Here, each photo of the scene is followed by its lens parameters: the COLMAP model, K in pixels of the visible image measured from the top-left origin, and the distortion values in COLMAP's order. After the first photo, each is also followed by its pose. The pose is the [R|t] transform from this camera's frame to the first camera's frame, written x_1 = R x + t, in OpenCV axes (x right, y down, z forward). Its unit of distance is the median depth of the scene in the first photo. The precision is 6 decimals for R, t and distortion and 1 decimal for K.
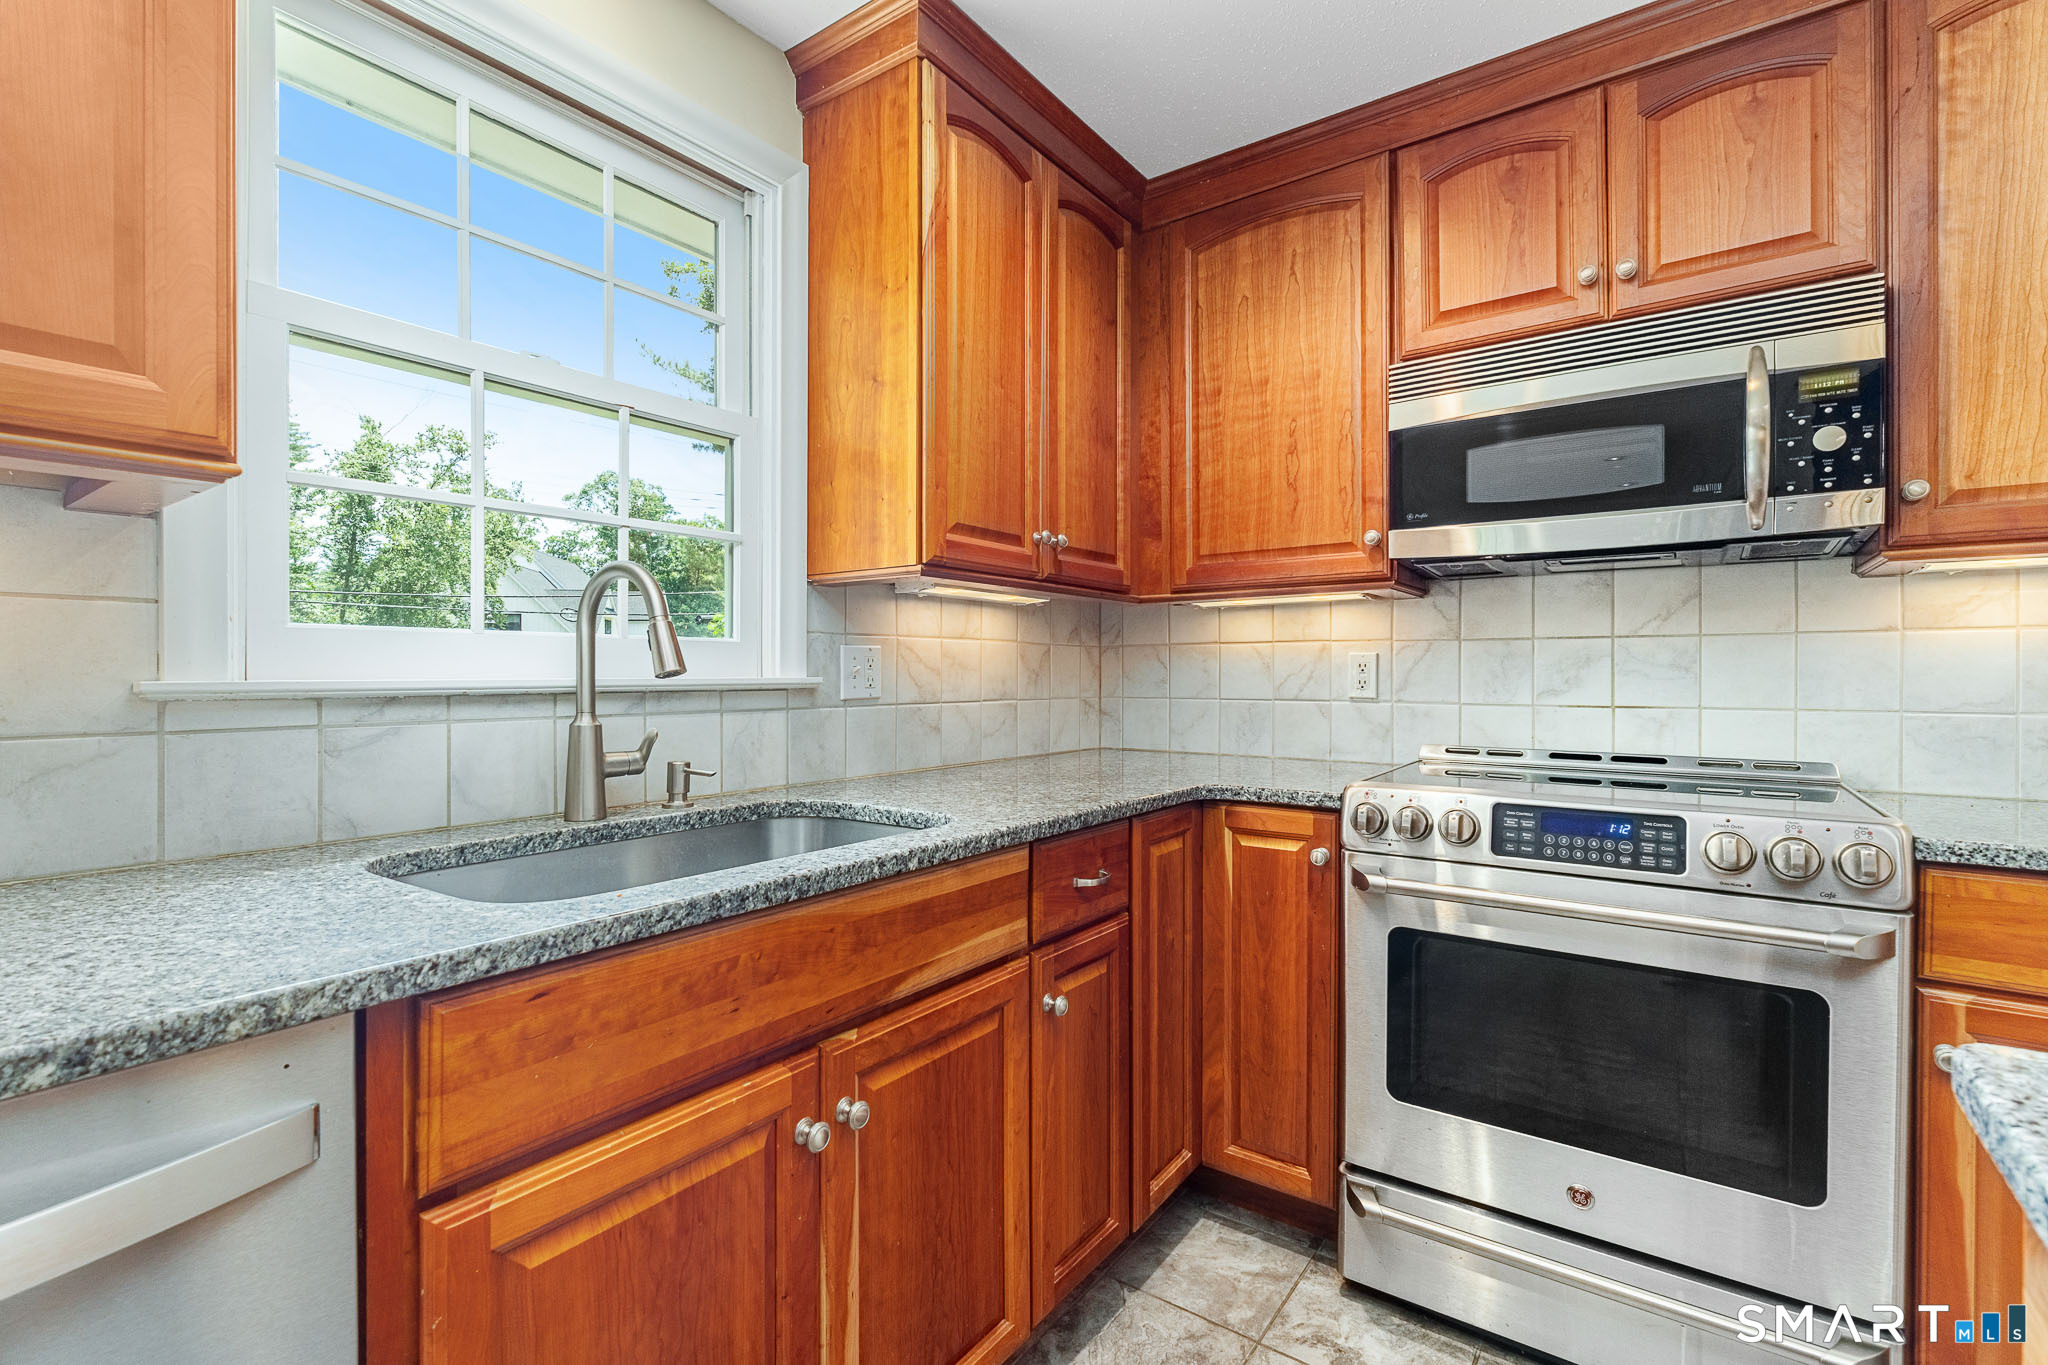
lens RADIAL K [[922.7, 0, 1012.9], [0, 922.7, 679.0], [0, 0, 1]] dist [-0.000742, -0.001550]
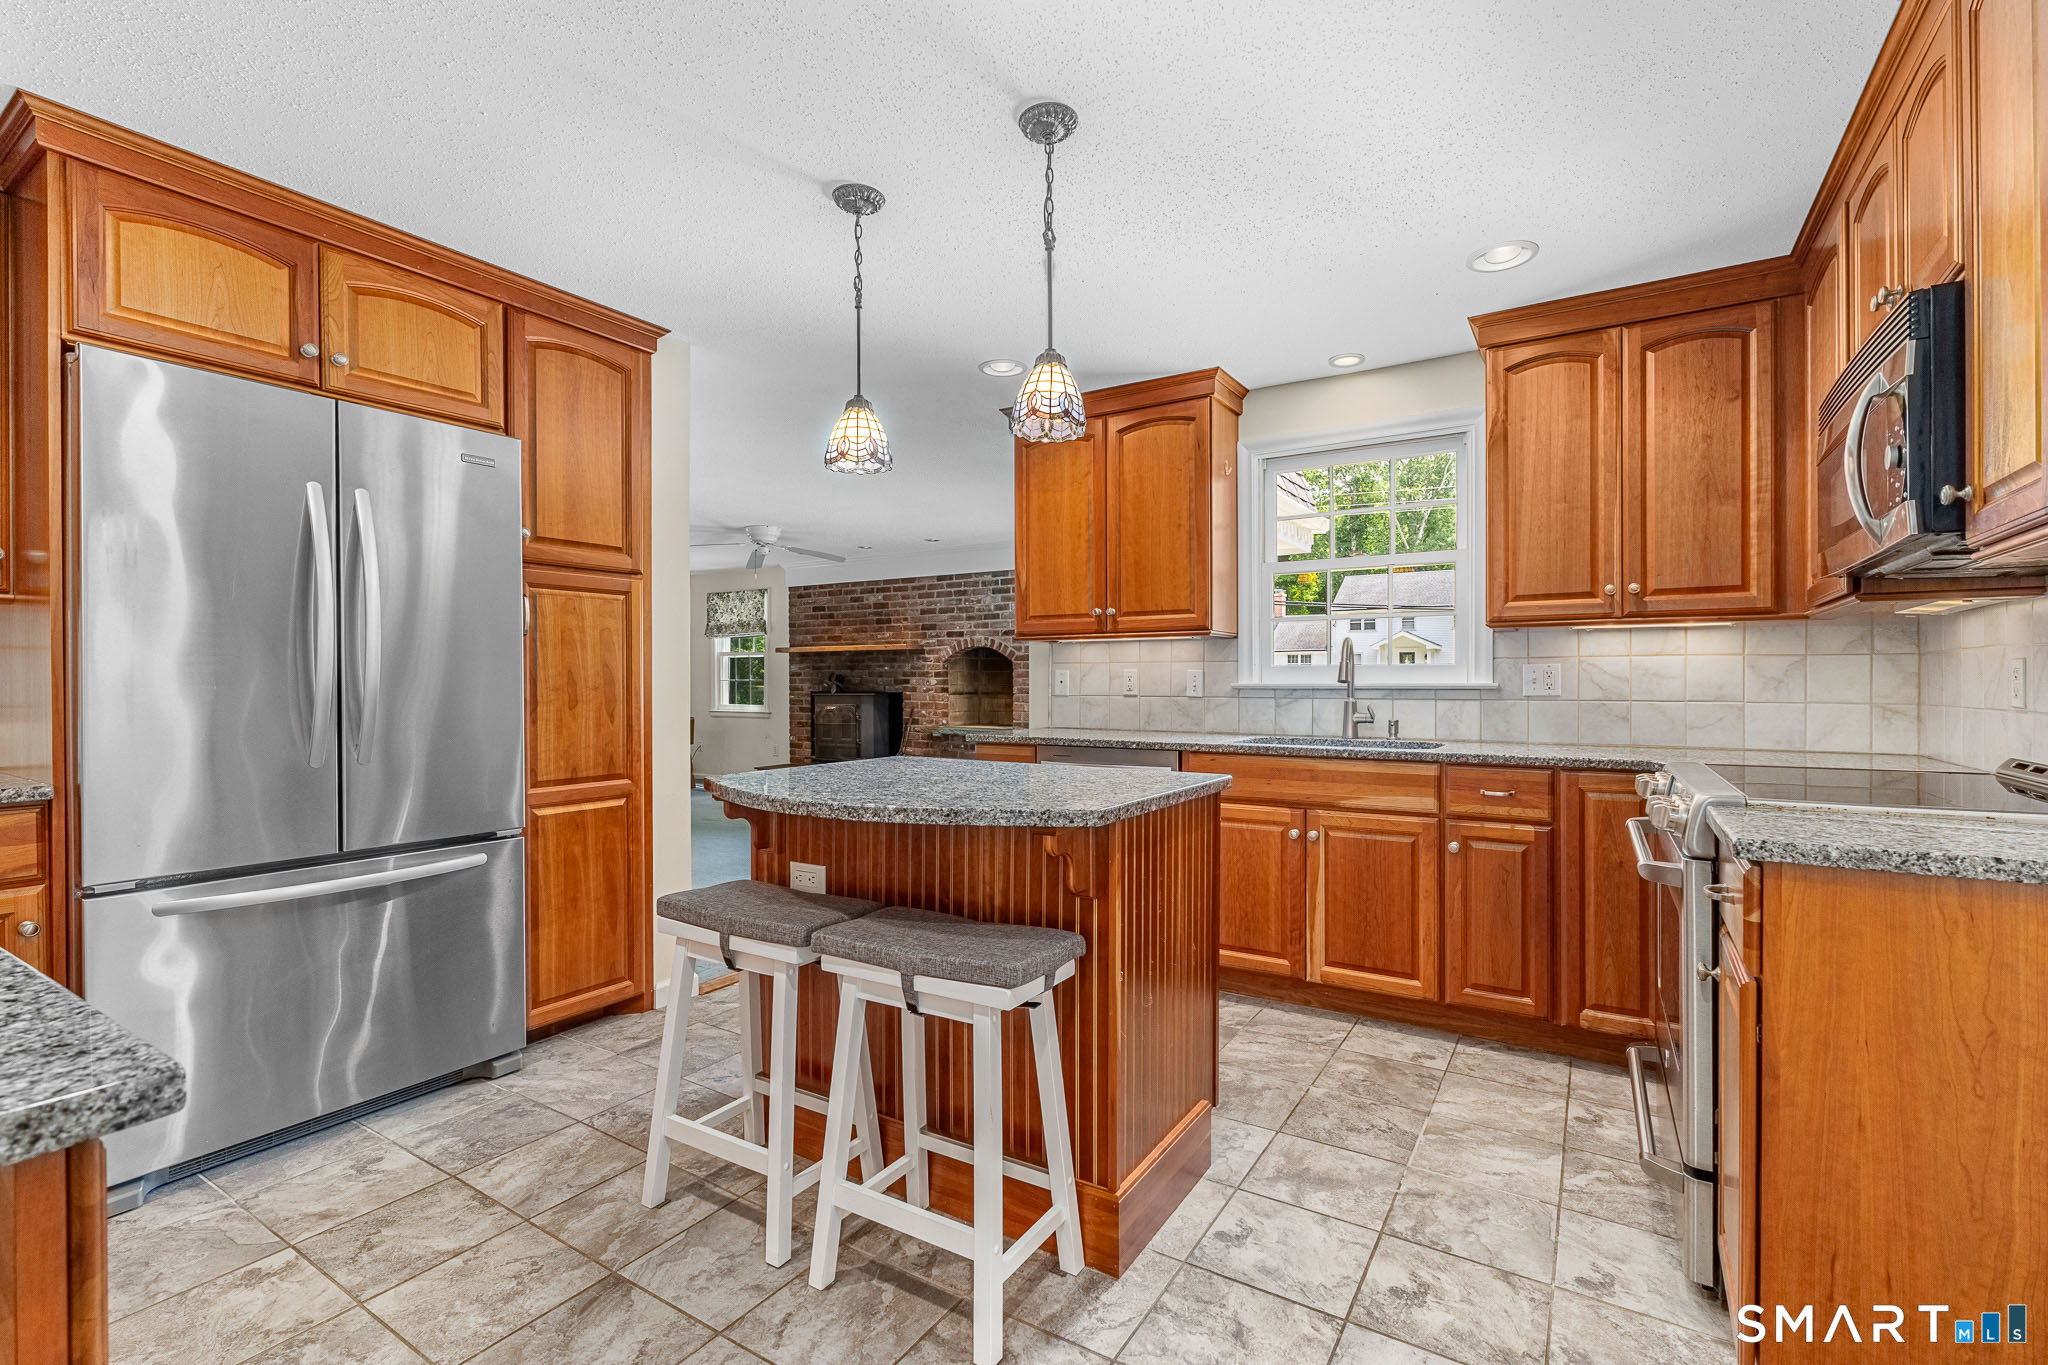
lens RADIAL K [[922.7, 0, 1017.7], [0, 922.7, 682.0], [0, 0, 1]] dist [-0.000742, -0.001550]
pose [[0.055191, 0.001305, -0.998475, 1.649488], [-0.004152, 0.999991, 0.001077, -0.001658], [0.998467, 0.004086, 0.055196, -0.043767]]
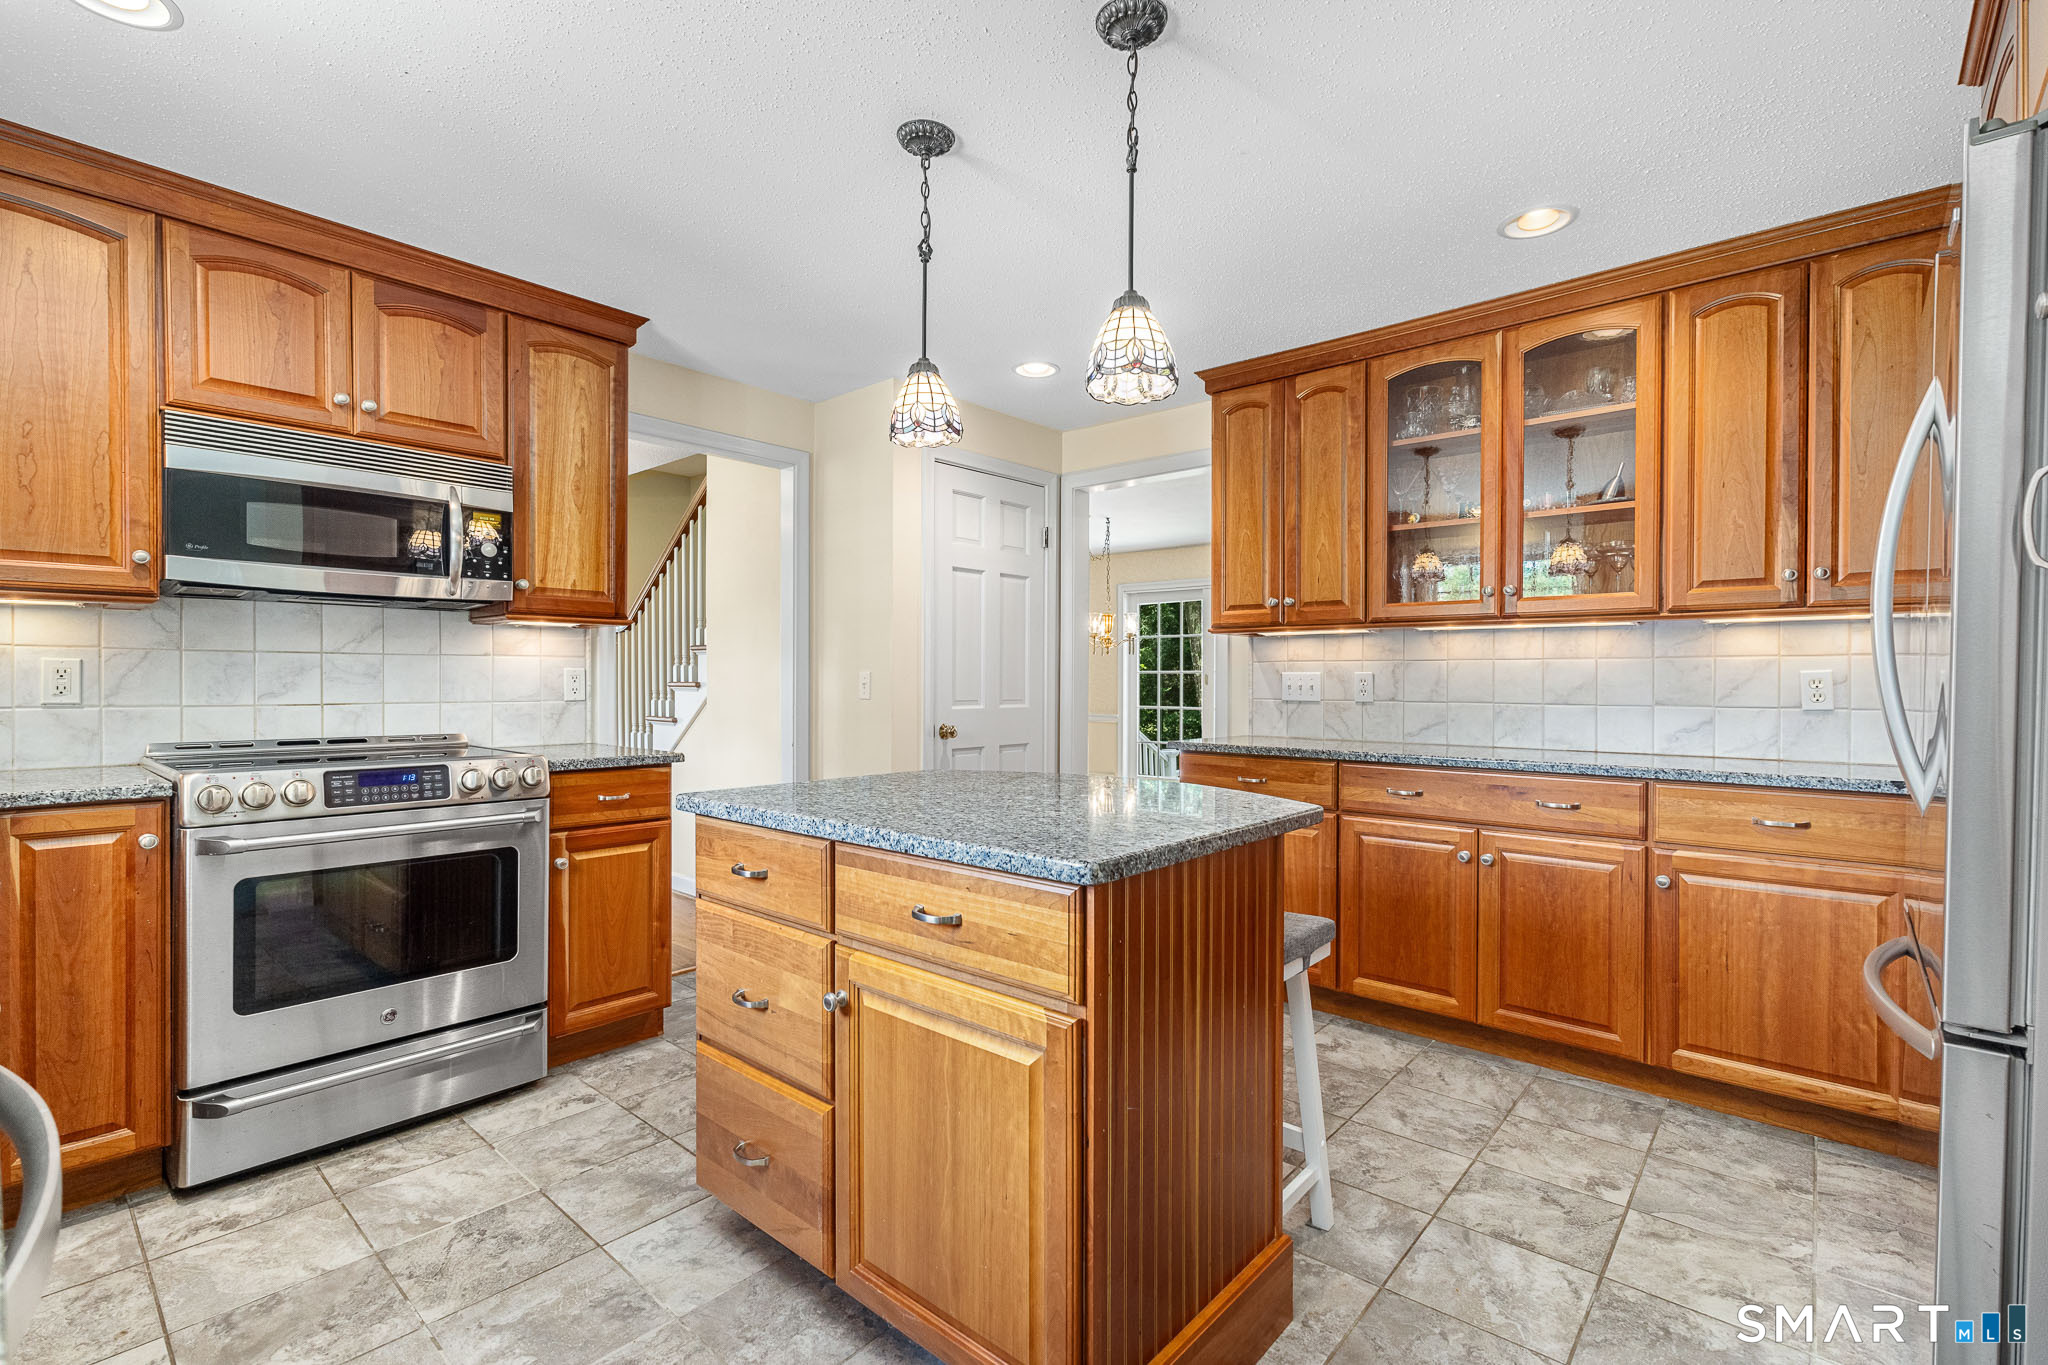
lens RADIAL K [[922.7, 0, 1026.8], [0, 922.7, 685.5], [0, 0, 1]] dist [-0.000742, -0.001550]
pose [[0.089872, -0.005335, 0.995939, -0.700120], [0.001201, 0.999986, 0.005249, -0.003991], [-0.995953, 0.000724, 0.089878, -0.179224]]
